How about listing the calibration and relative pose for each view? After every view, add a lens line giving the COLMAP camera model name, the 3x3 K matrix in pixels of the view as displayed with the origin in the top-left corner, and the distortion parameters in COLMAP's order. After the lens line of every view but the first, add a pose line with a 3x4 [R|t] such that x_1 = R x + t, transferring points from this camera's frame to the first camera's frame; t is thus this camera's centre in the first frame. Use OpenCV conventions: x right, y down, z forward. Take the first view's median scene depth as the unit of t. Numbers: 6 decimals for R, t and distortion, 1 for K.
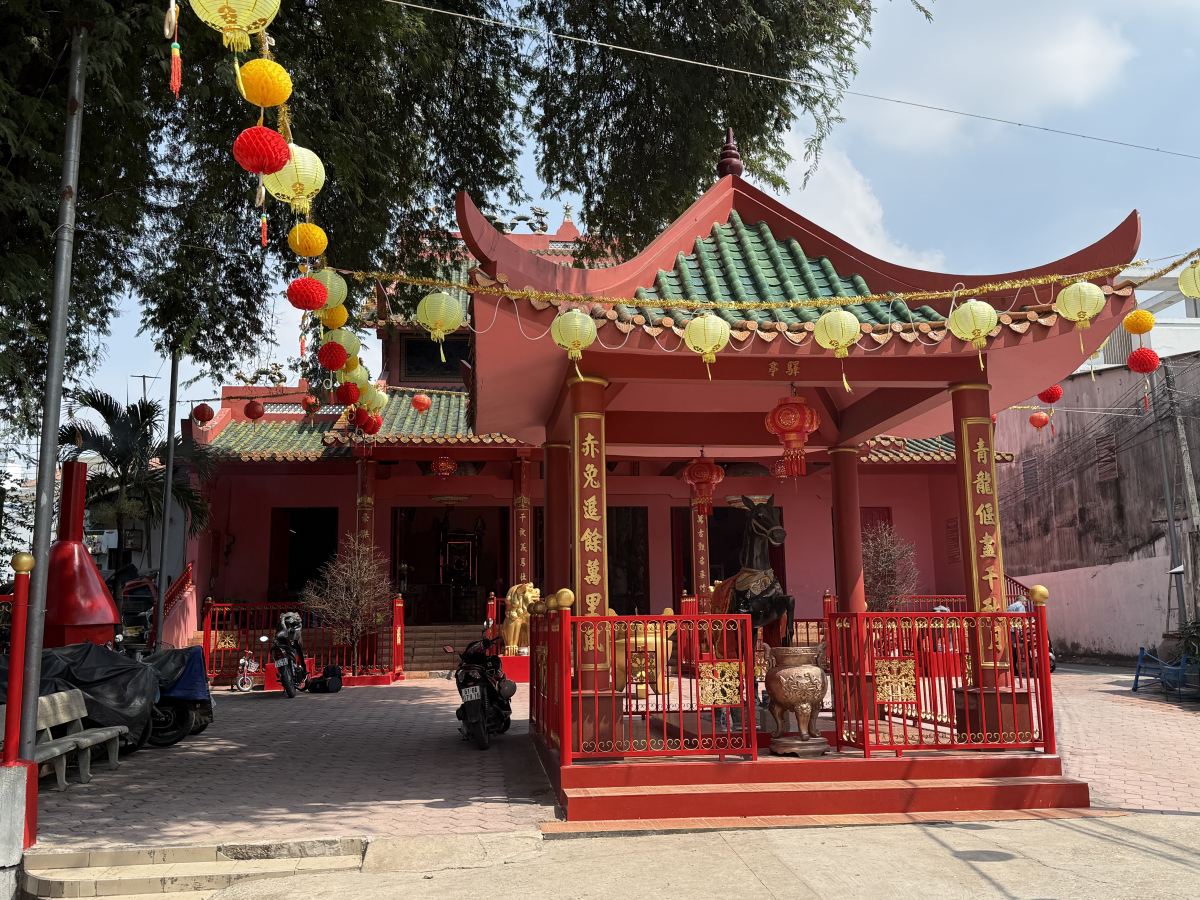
lens RADIAL K [[1039.6, 0, 600.0], [0, 1039.6, 450.0], [0, 0, 1]] dist [0.000346, -0.002529]
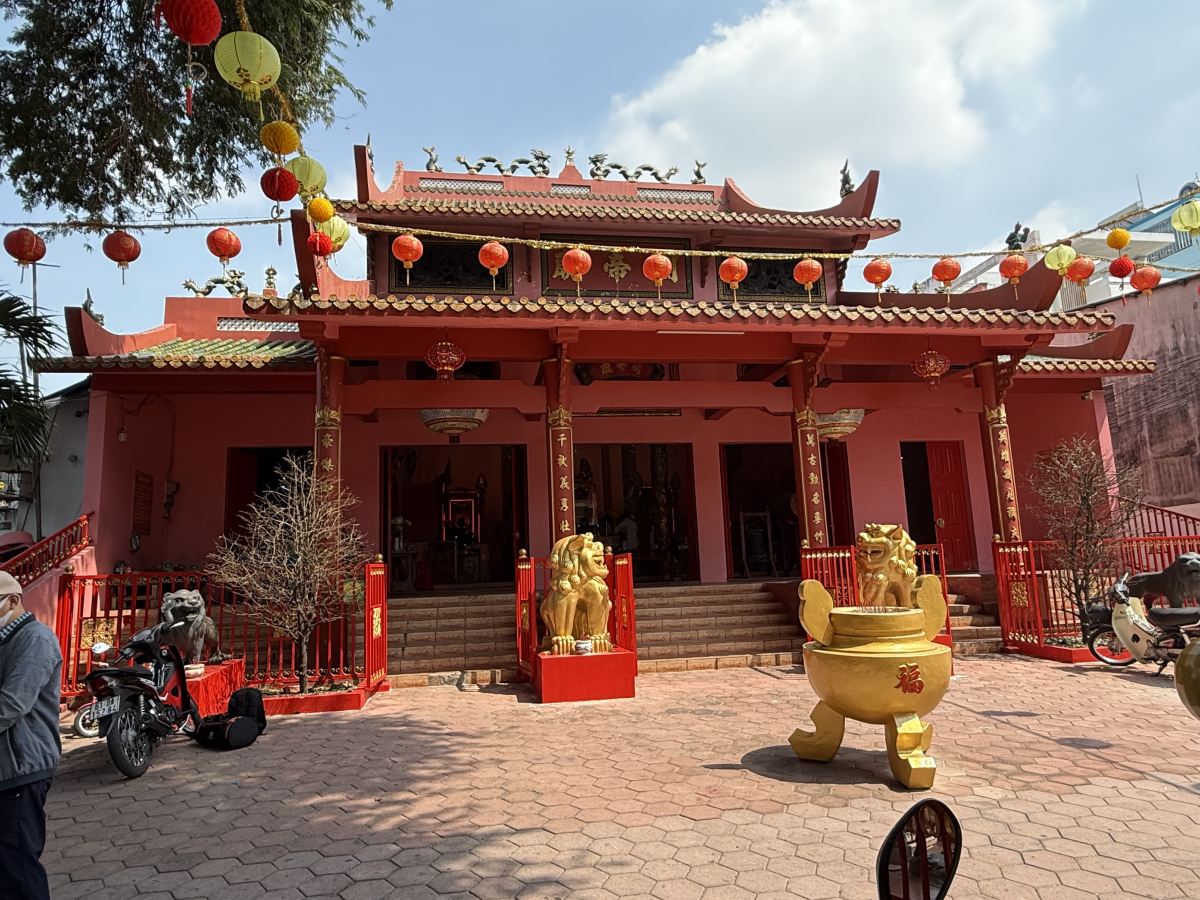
lens RADIAL K [[769.8, 0, 600.0], [0, 769.8, 450.0], [0, 0, 1]] dist [-0.063220, 0.002135]
pose [[0.998562, -0.015673, 0.051265, -0.074436], [0.015142, 0.999828, 0.010715, 0.065602], [-0.051424, -0.009924, 0.998628, 0.484990]]
